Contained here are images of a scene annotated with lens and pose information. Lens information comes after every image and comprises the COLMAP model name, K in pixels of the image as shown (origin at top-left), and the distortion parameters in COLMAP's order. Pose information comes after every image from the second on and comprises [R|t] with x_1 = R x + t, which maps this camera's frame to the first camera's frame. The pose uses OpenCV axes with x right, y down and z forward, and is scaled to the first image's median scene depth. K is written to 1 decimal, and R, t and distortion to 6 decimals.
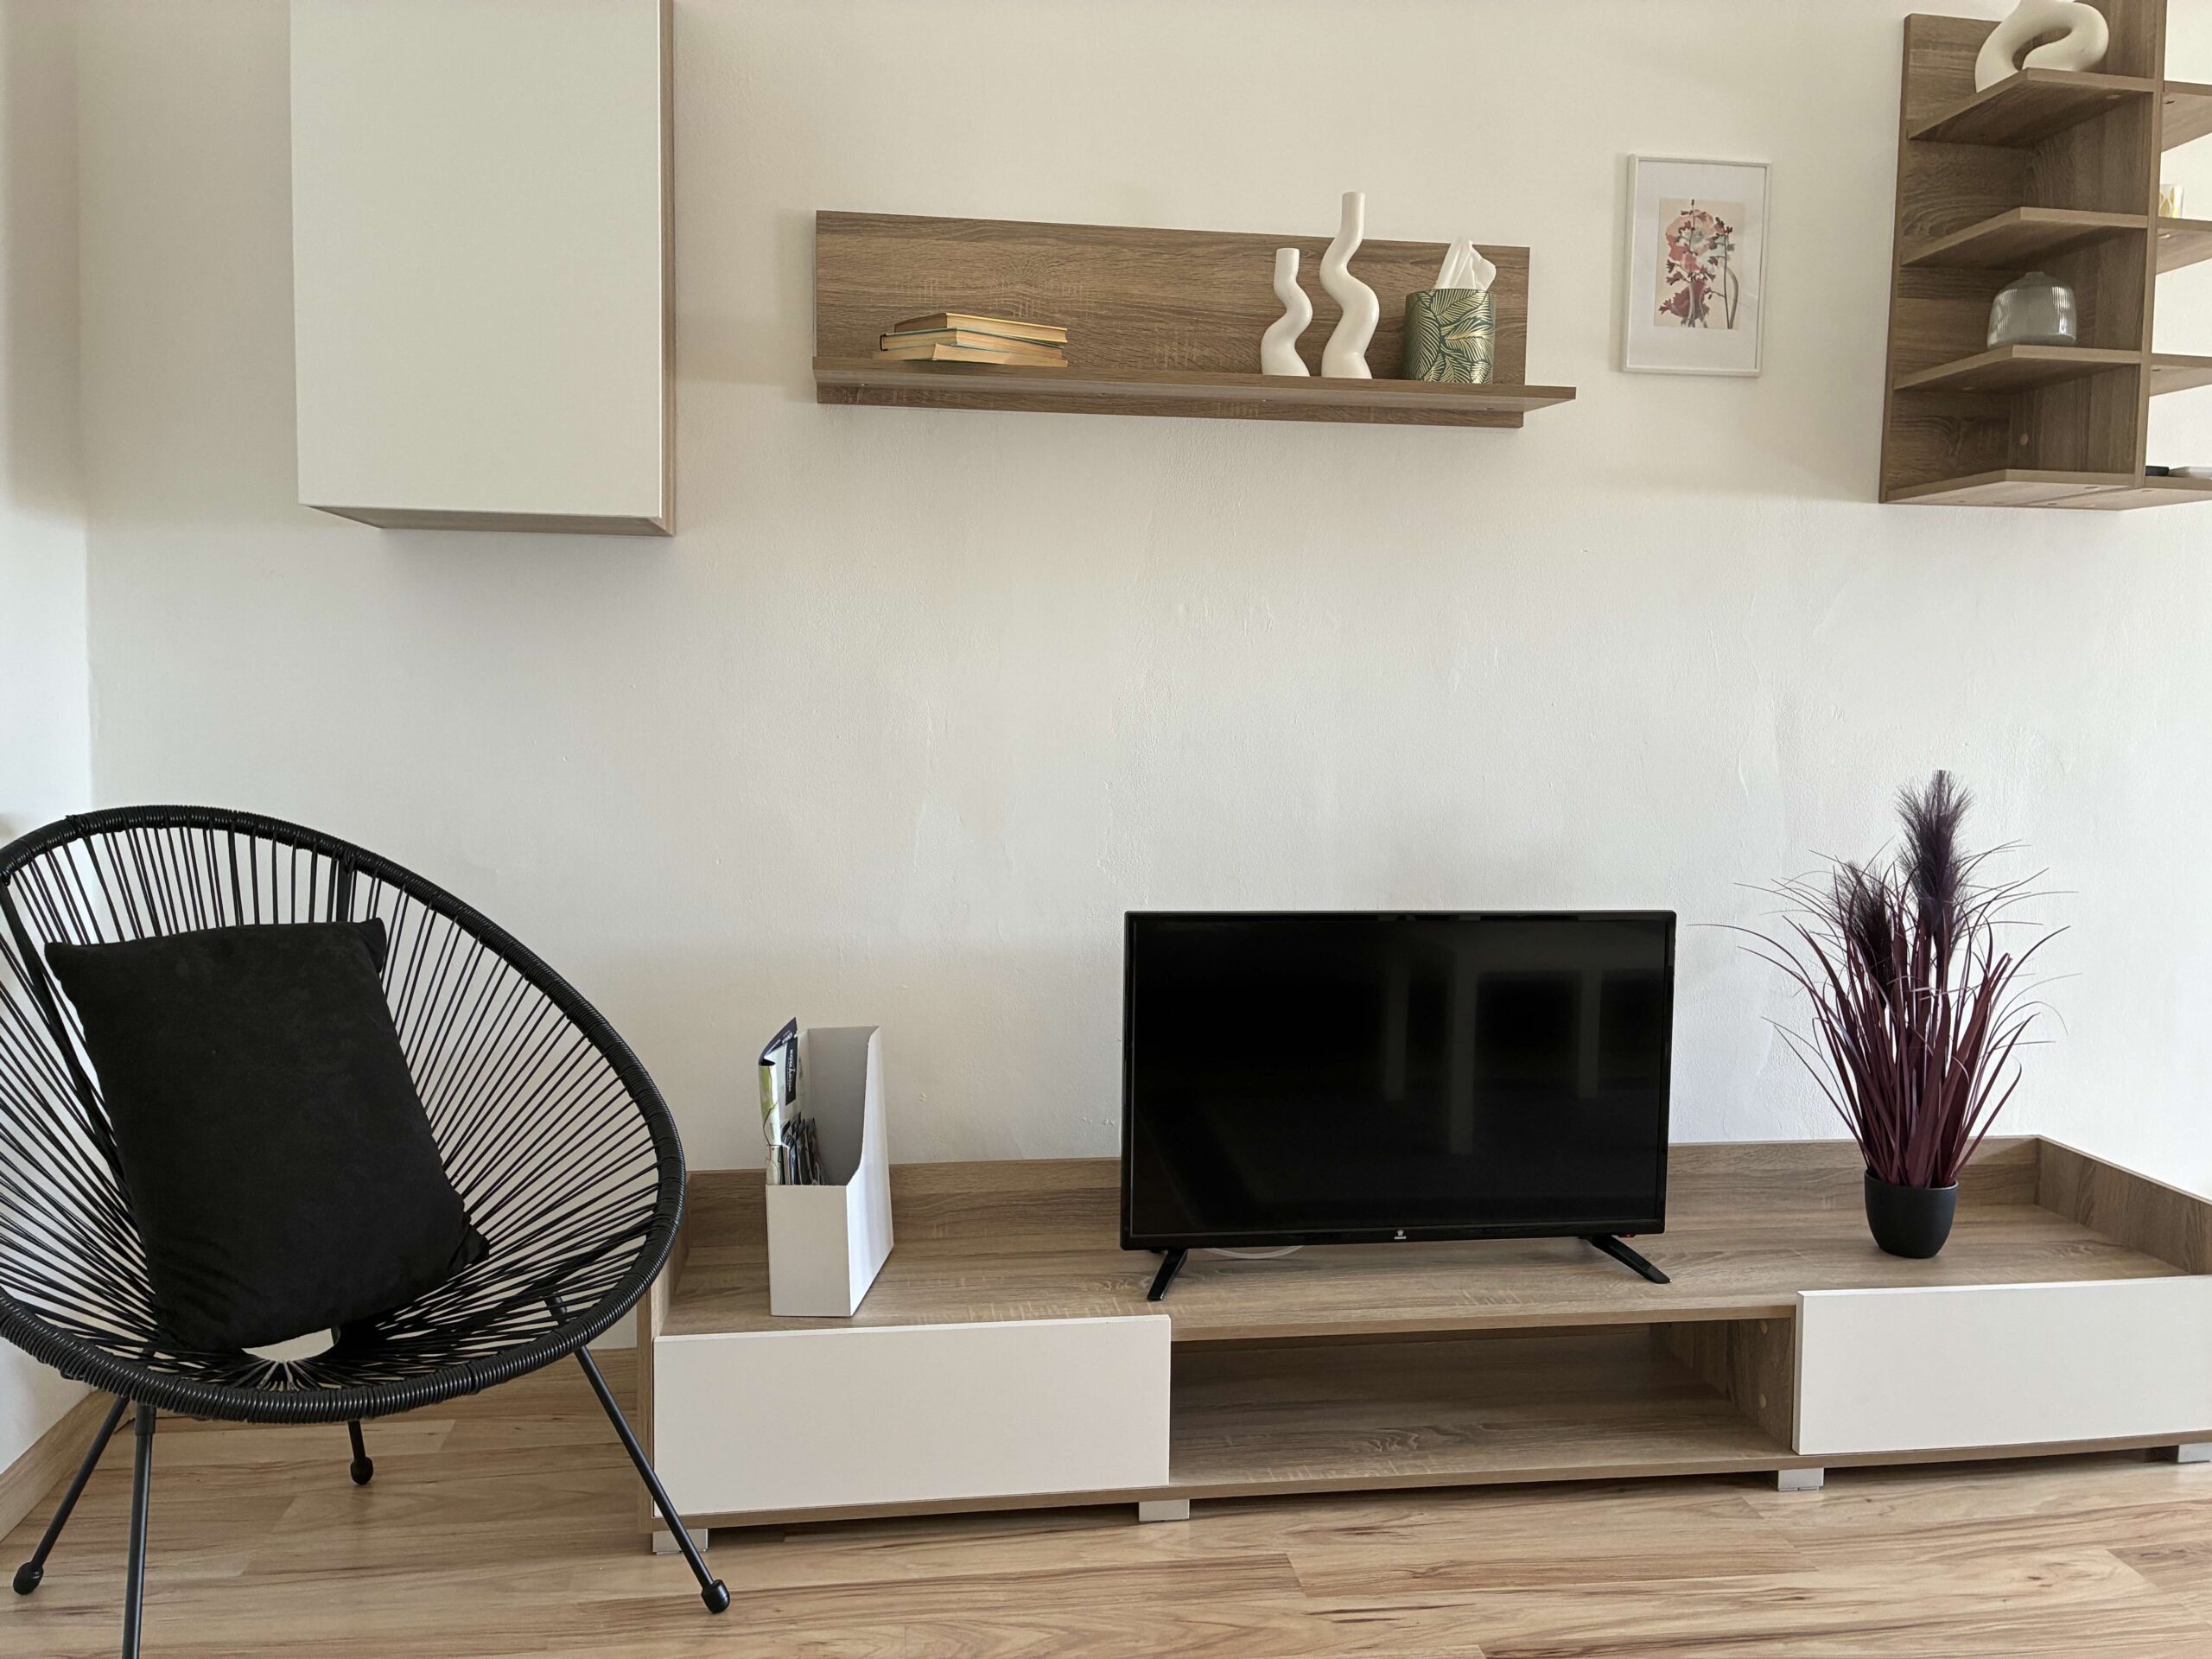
lens RADIAL K [[1660.7, 0, 1106.0], [0, 1660.7, 829.5], [0, 0, 1]] dist [0.012356, -0.002373]
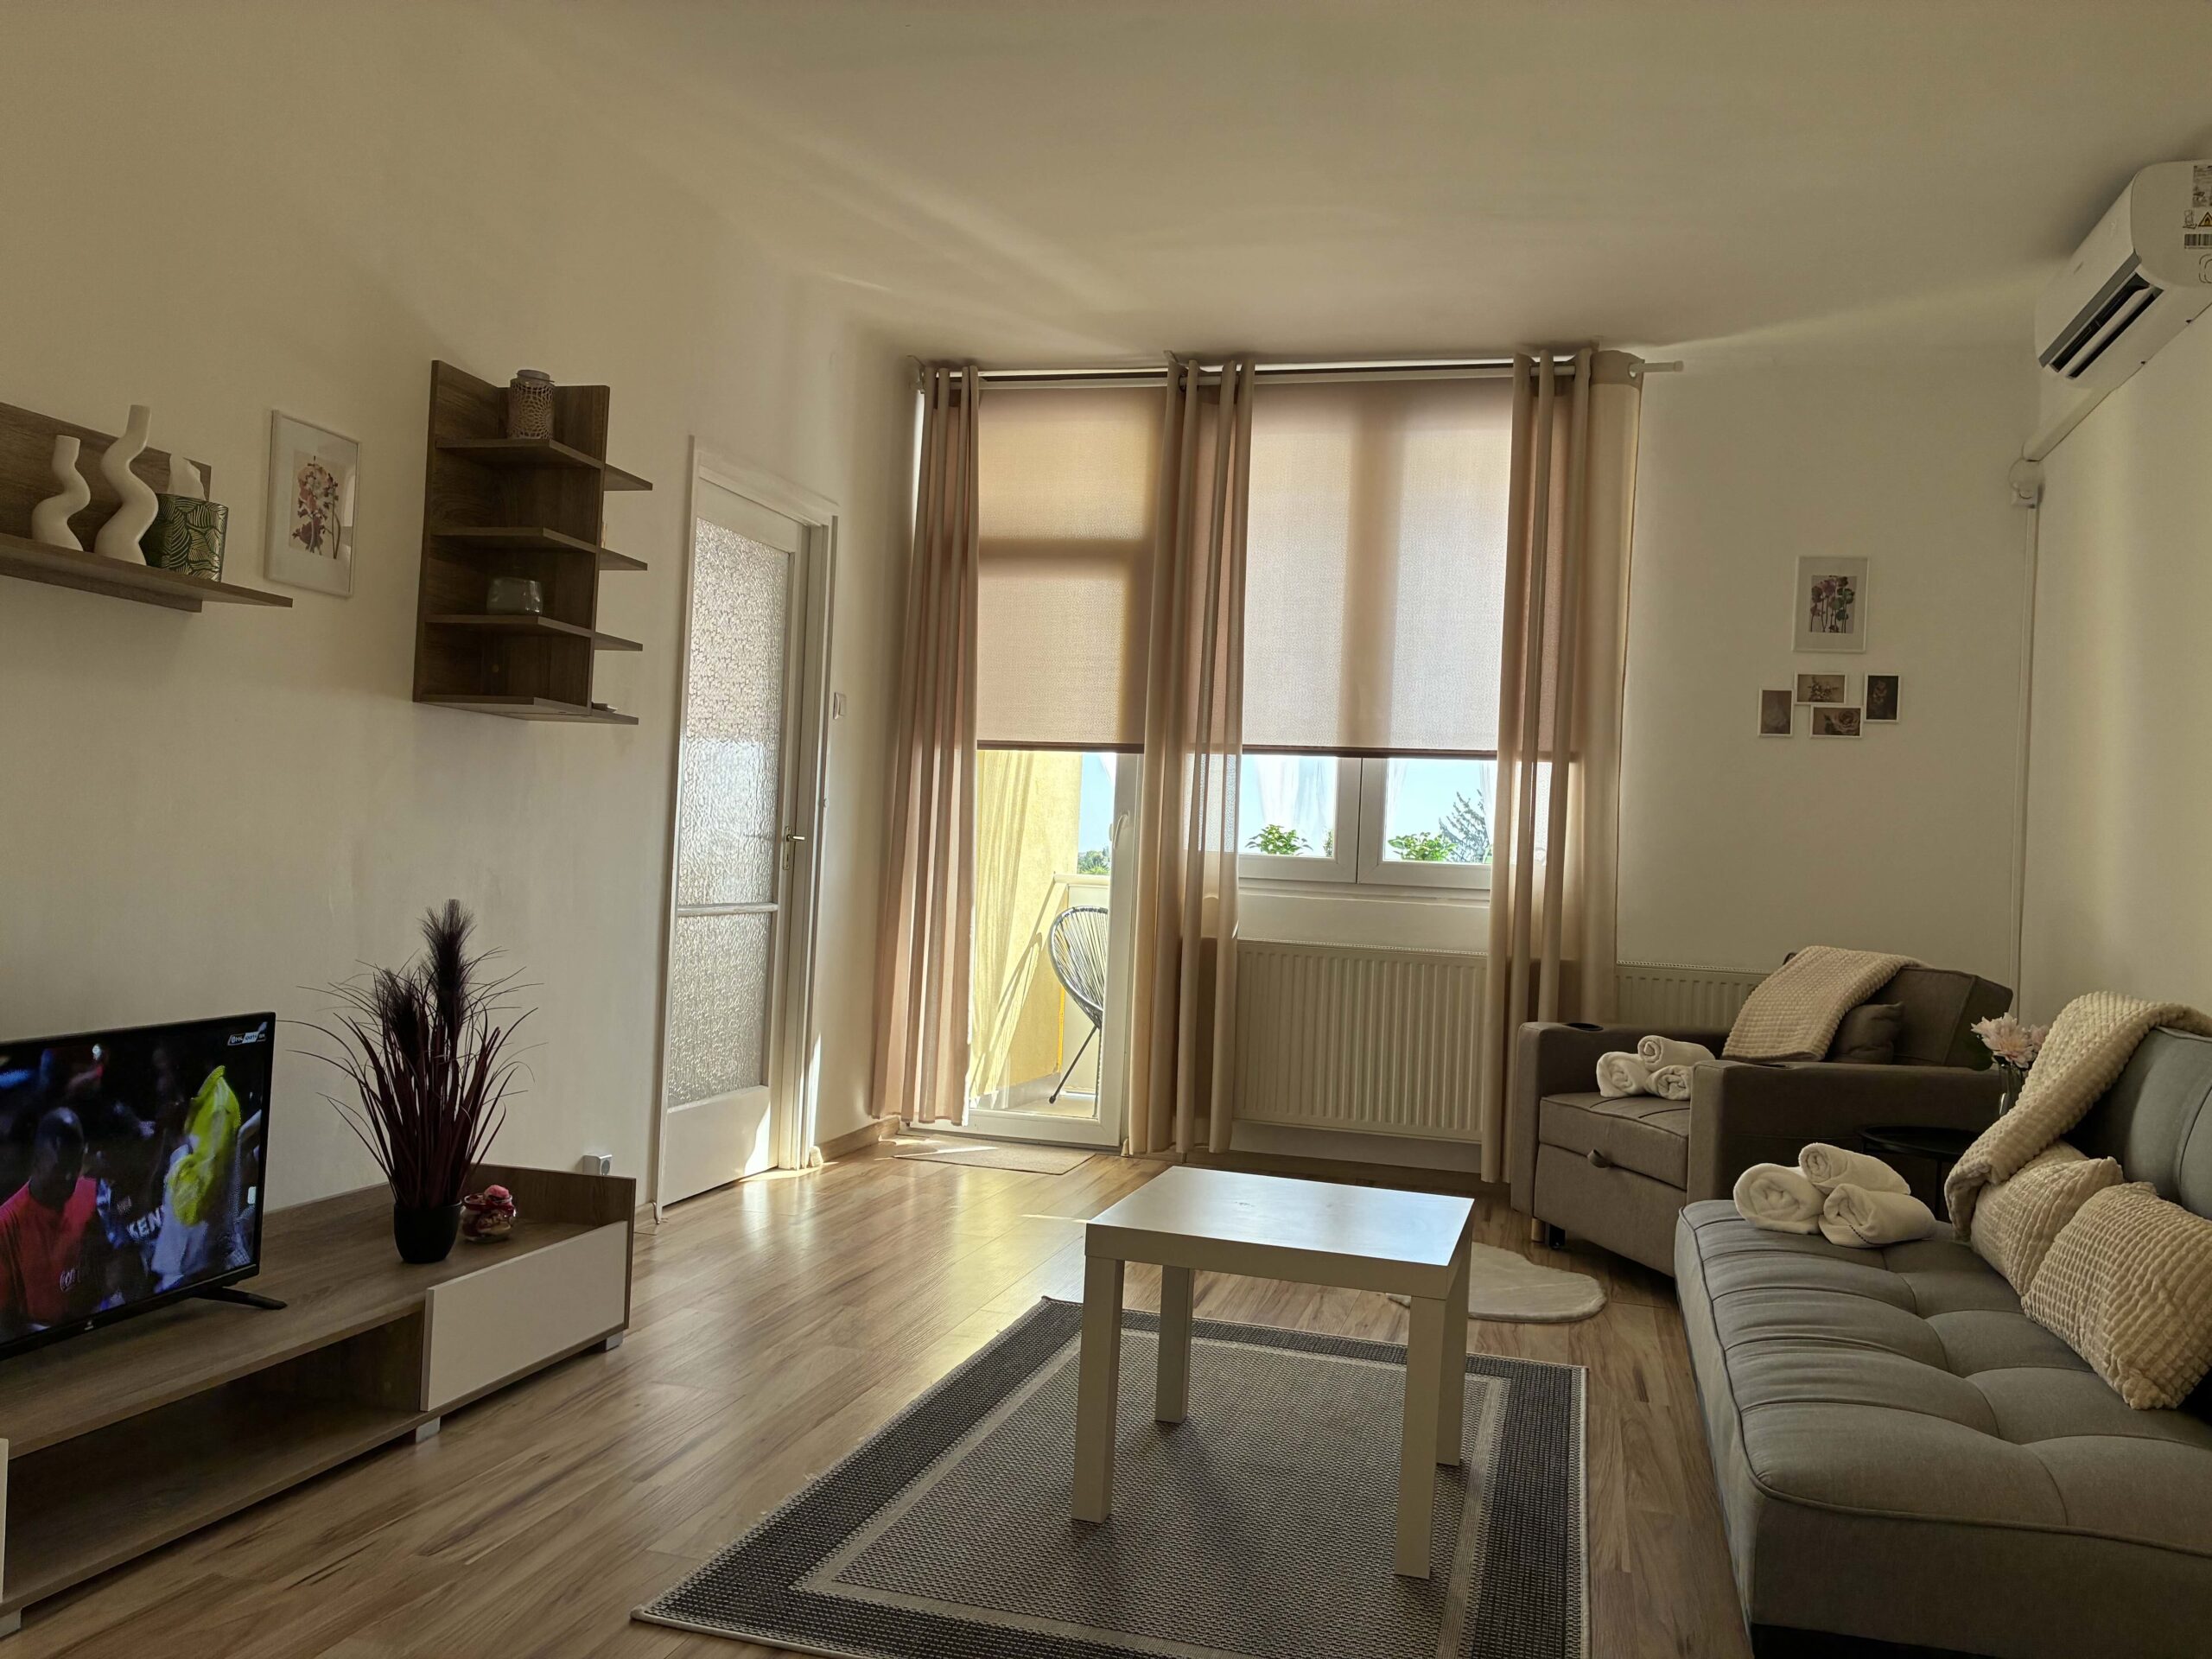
lens RADIAL K [[1675.9, 0, 1106.0], [0, 1675.9, 829.5], [0, 0, 1]] dist [-0.006767, 0.096333]
pose [[0.417437, 0.027589, 0.908287, -0.564283], [0.037861, 0.998143, -0.047718, -0.005772], [-0.907917, 0.054308, 0.415617, -0.077112]]
